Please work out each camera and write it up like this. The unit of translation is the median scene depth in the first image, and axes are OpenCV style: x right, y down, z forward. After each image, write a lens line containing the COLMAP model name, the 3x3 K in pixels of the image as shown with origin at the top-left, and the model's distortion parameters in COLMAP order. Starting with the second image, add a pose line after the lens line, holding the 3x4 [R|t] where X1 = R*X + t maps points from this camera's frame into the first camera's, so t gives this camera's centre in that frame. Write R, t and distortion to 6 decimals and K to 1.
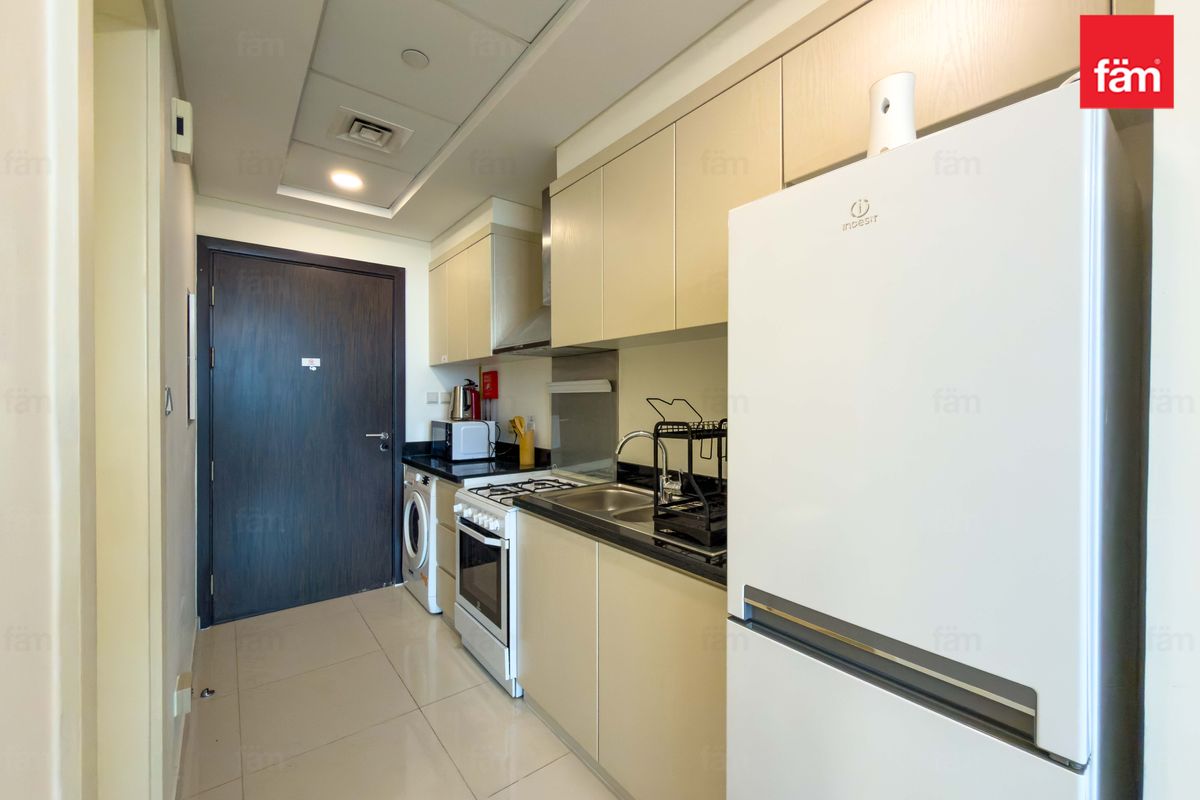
lens RADIAL K [[478.6, 0, 597.4], [0, 478.6, 398.8], [0, 0, 1]] dist [0.004302, 0.000225]
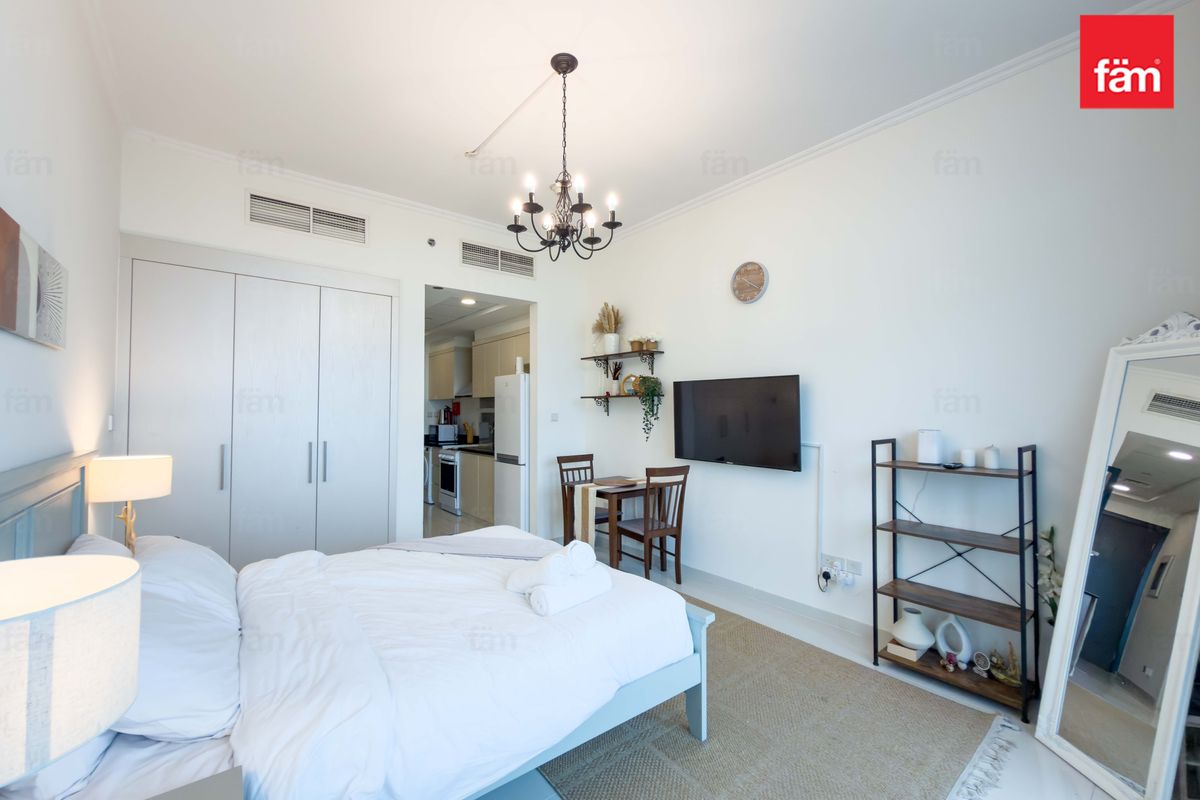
lens RADIAL K [[489.0, 0, 582.5], [0, 489.0, 398.5], [0, 0, 1]] dist [0.000377, 0.000057]
pose [[0.999915, -0.000553, -0.013063, 0.445890], [0.000164, 0.999557, -0.029759, -0.009768], [0.013074, 0.029754, 0.999472, -1.431718]]
